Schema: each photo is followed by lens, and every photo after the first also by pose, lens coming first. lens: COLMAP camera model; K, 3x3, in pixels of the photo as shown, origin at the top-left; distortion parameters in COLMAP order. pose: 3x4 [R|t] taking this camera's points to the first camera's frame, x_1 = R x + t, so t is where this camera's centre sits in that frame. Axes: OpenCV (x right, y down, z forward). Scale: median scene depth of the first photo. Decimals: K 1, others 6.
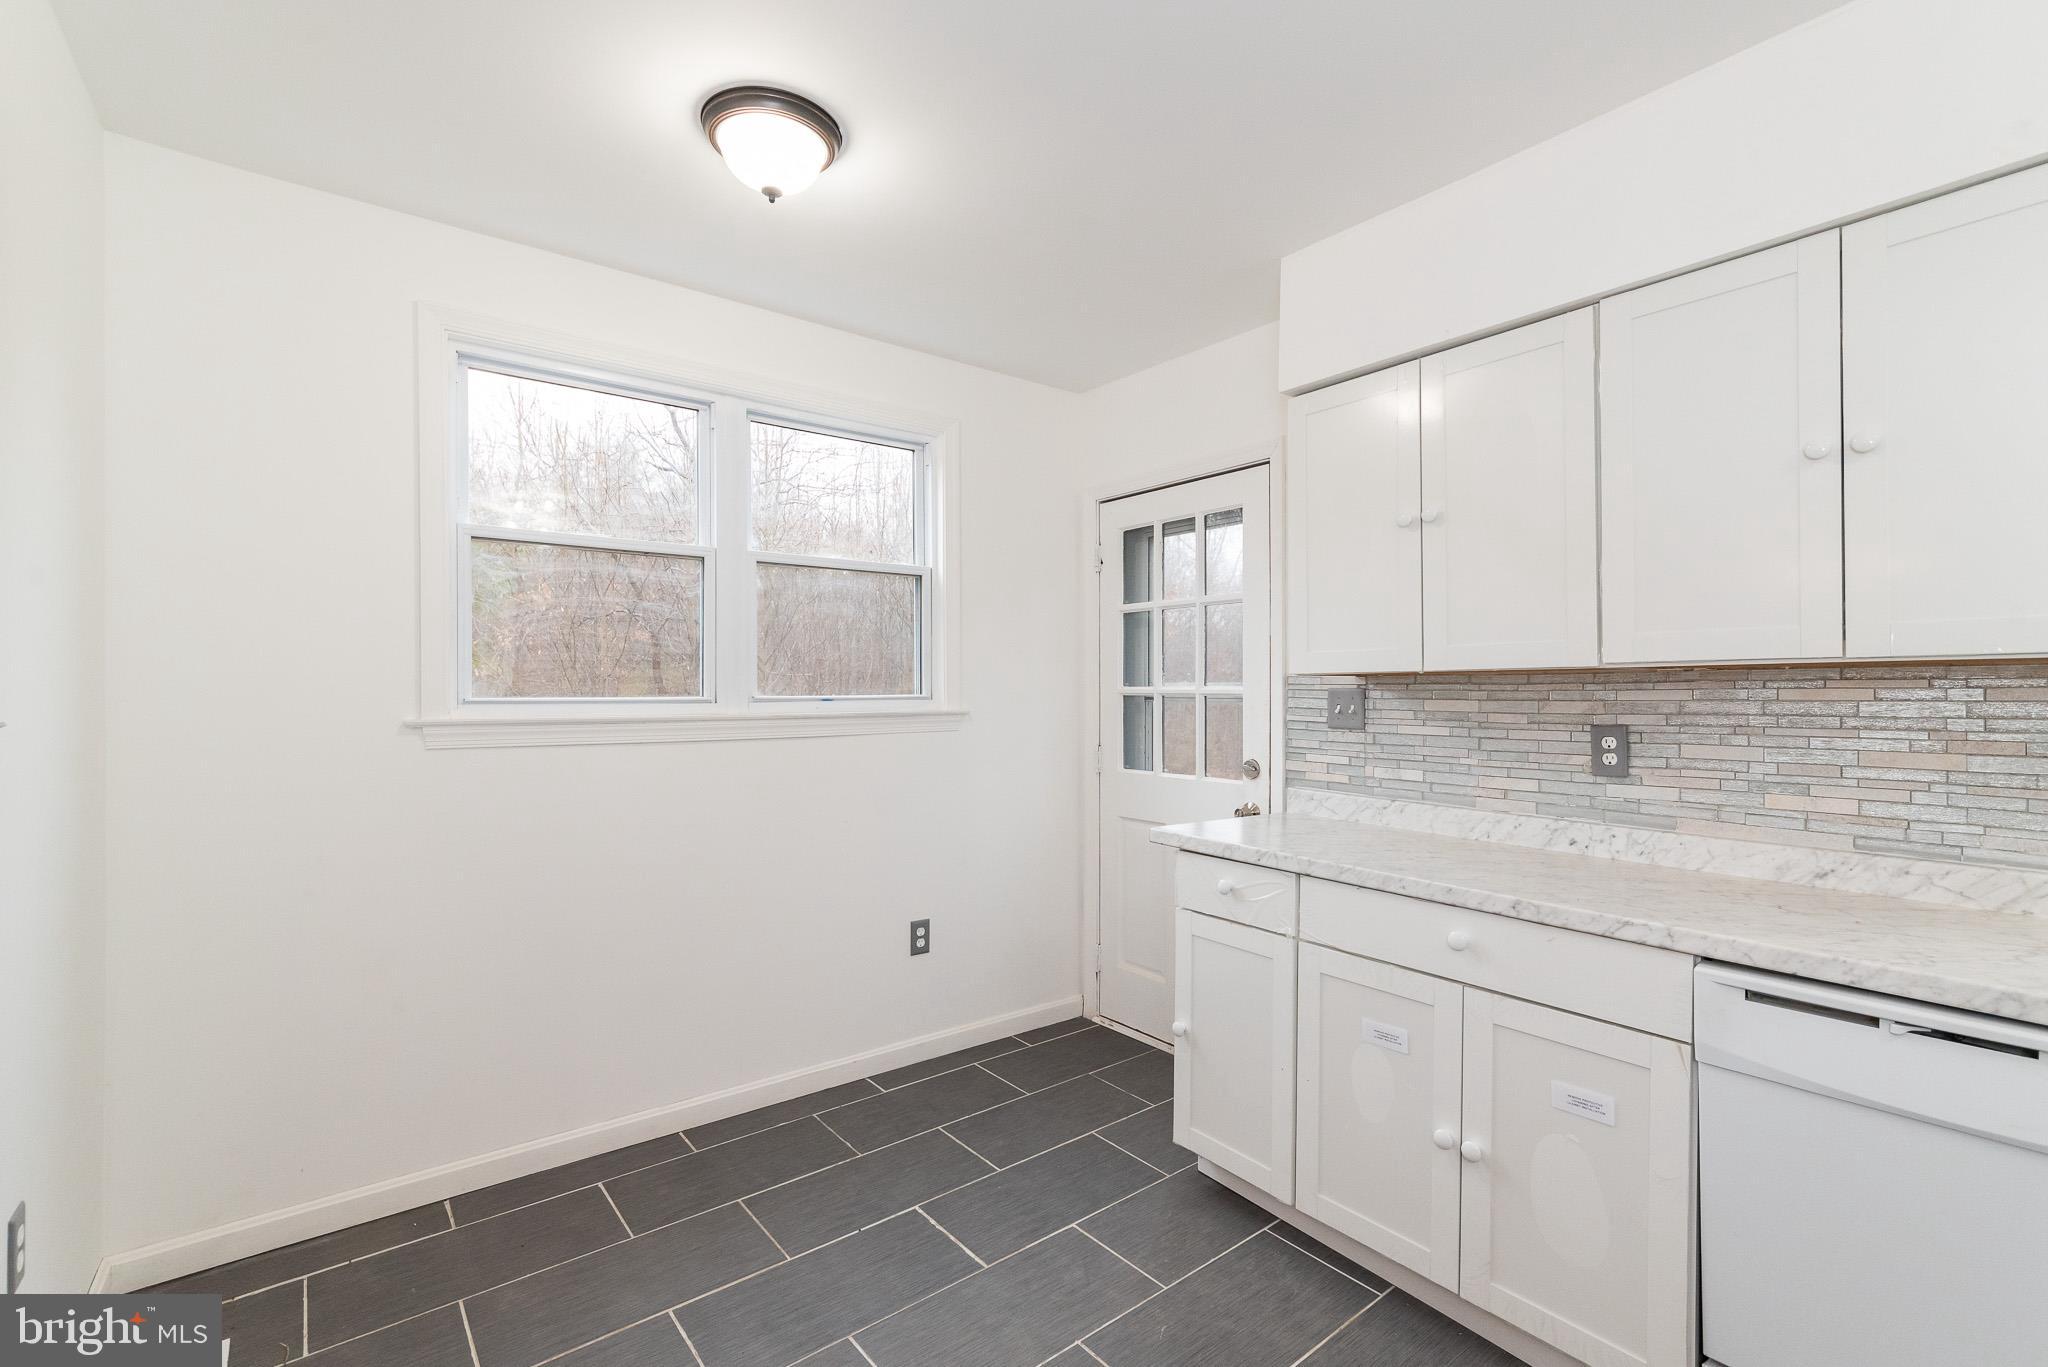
lens RADIAL K [[915.4, 0, 1043.0], [0, 915.4, 694.8], [0, 0, 1]] dist [-0.003516, 0.001329]
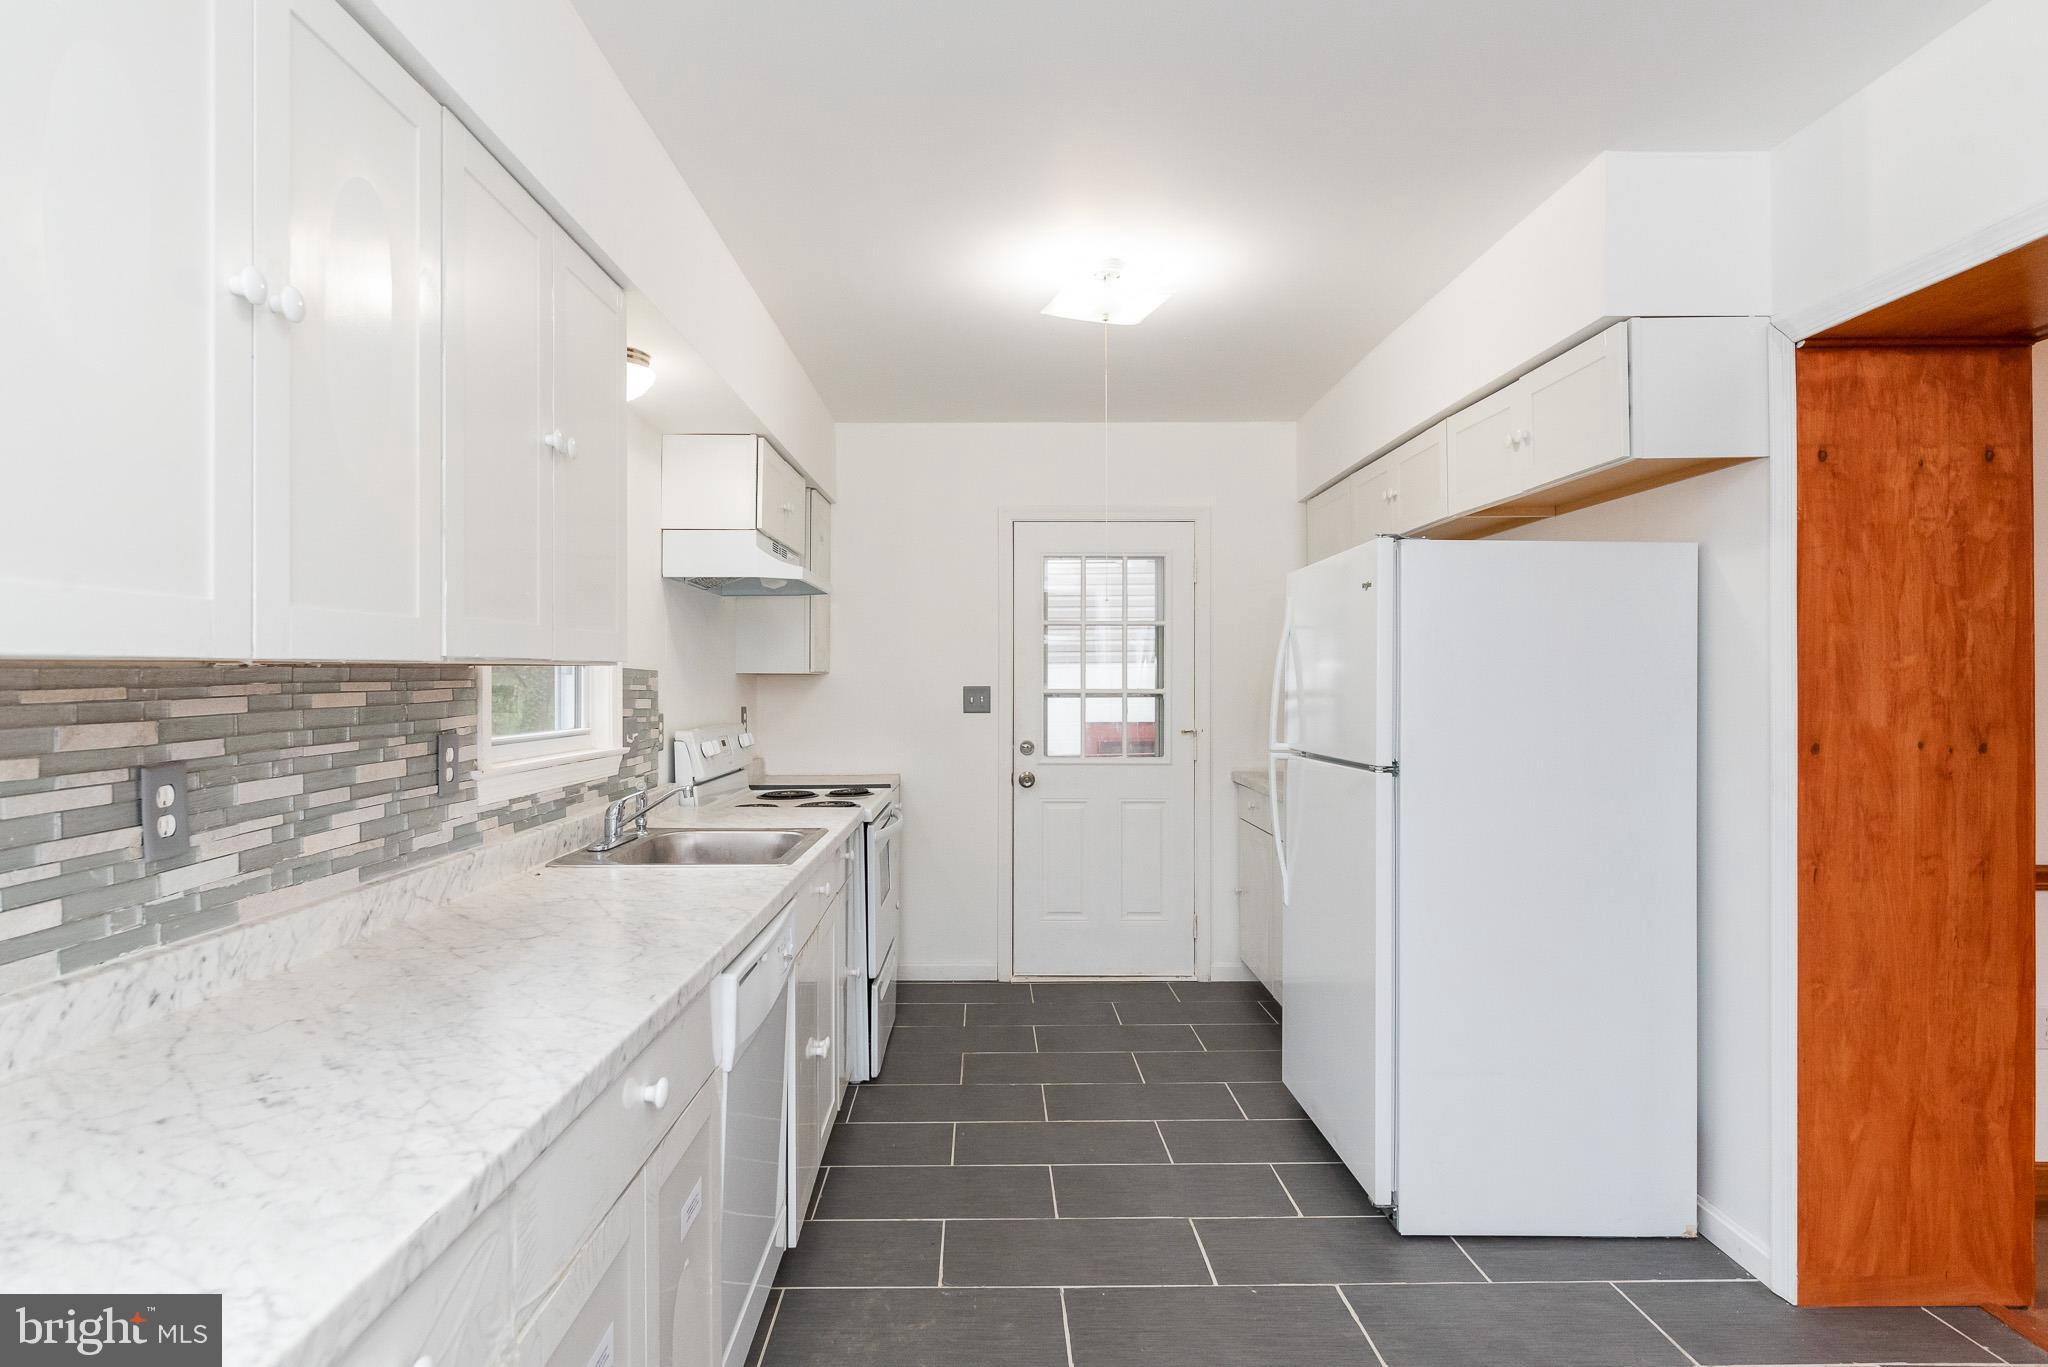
lens RADIAL K [[1113.5, 0, 984.9], [0, 1113.5, 680.7], [0, 0, 1]] dist [-0.000525, -0.001993]
pose [[-0.772014, -0.000302, 0.635606, -0.151929], [0.005441, 0.999960, 0.007083, -0.015710], [-0.635583, 0.008926, -0.771981, 1.032850]]
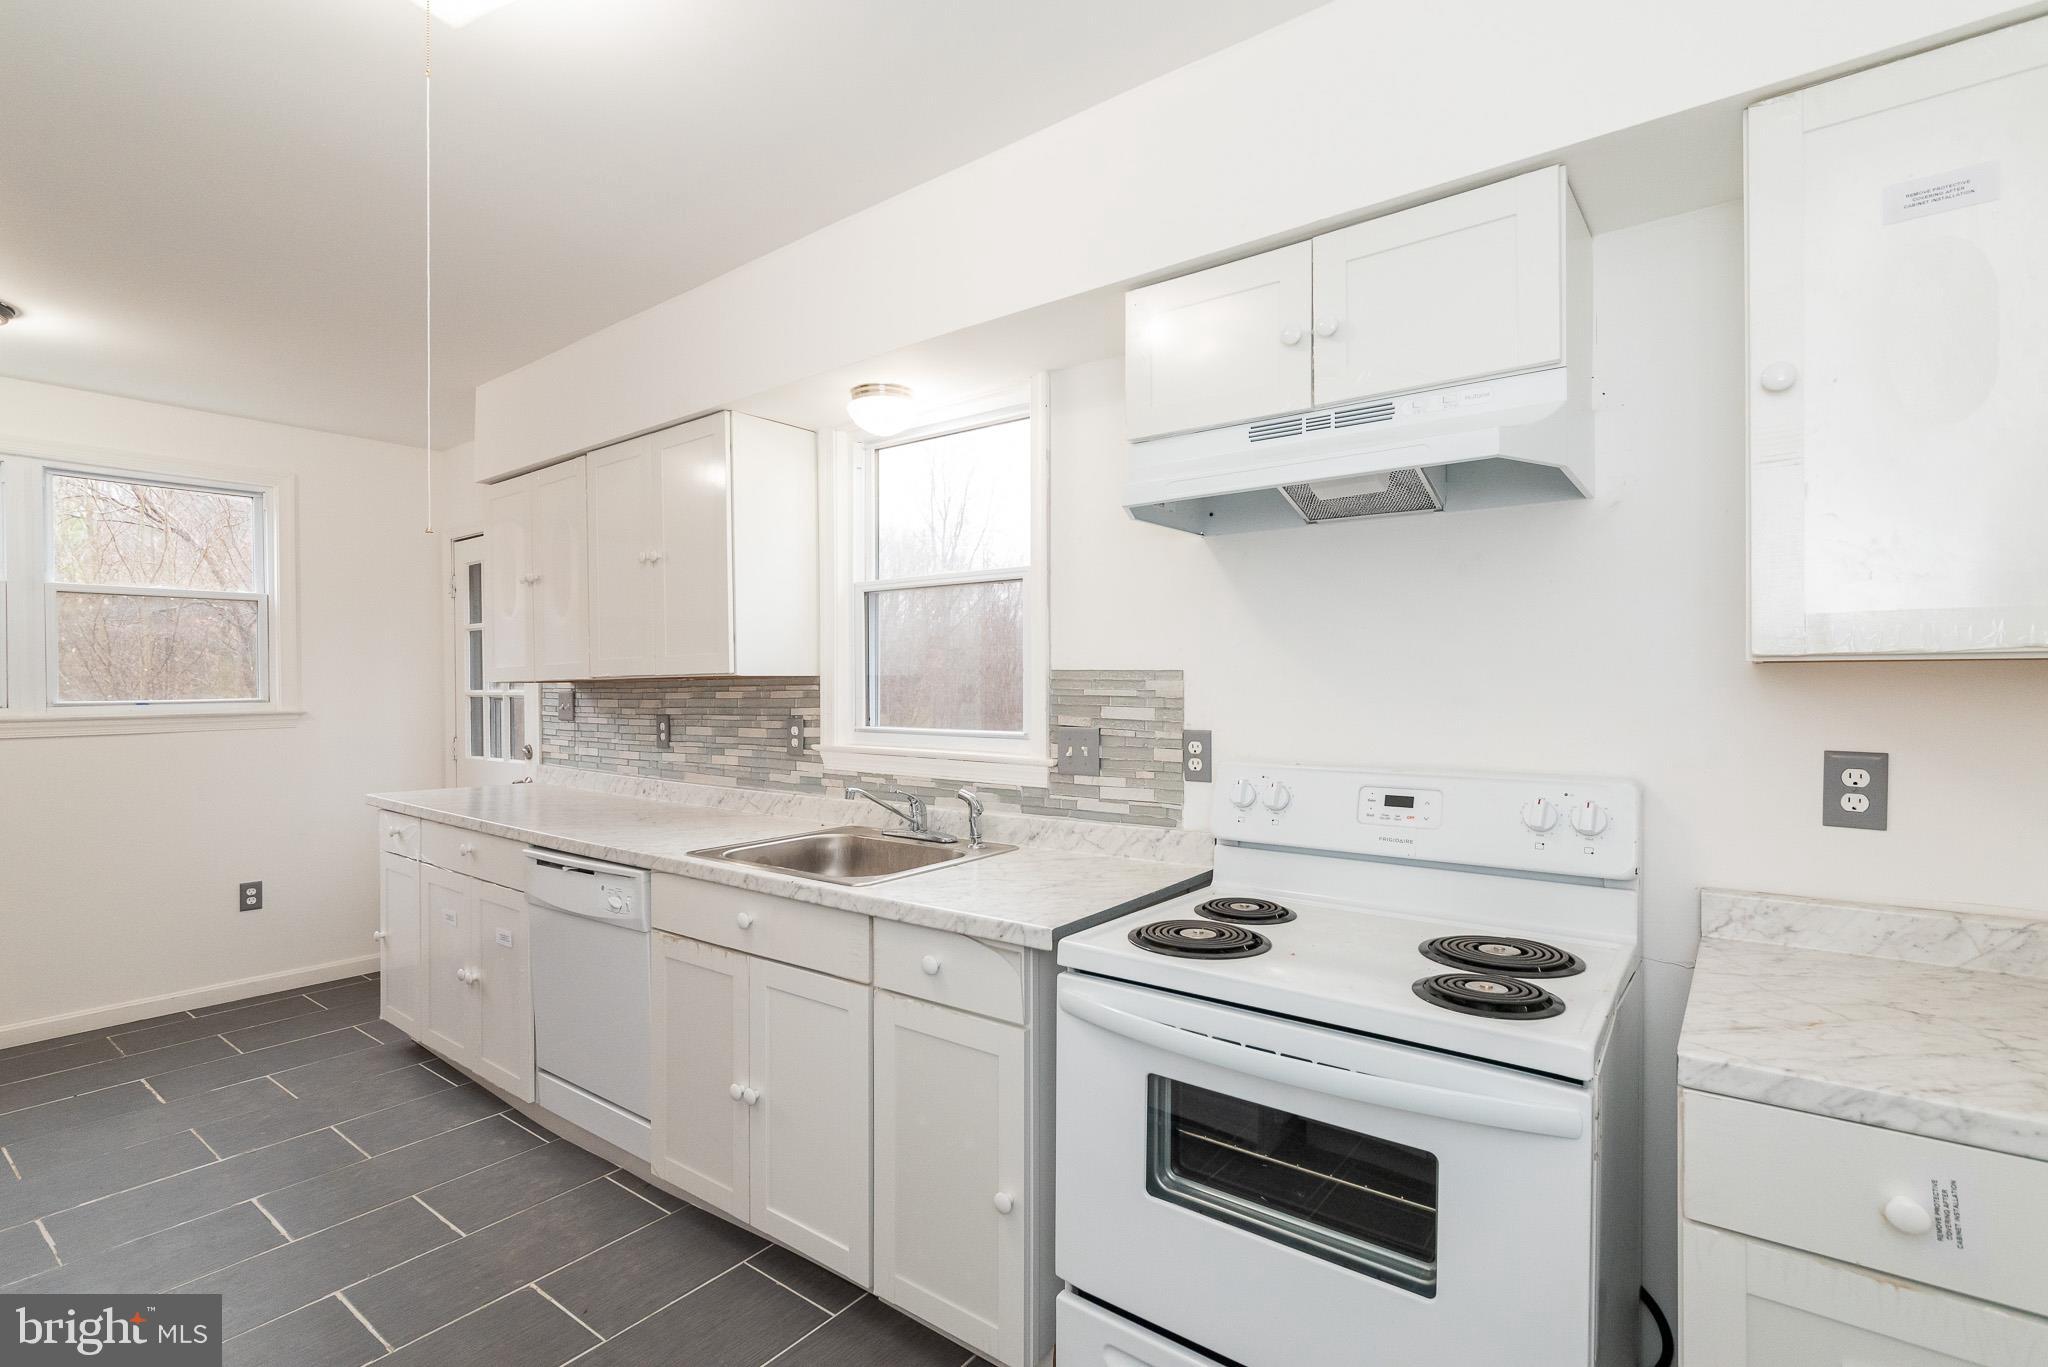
lens RADIAL K [[915.5, 0, 1092.4], [0, 915.5, 690.5], [0, 0, 1]] dist [-0.016477, -0.005030]
pose [[0.955434, -0.007332, 0.295112, 0.741052], [0.007356, 0.999972, 0.001028, -0.004061], [-0.295112, 0.001189, 0.955462, -0.602921]]
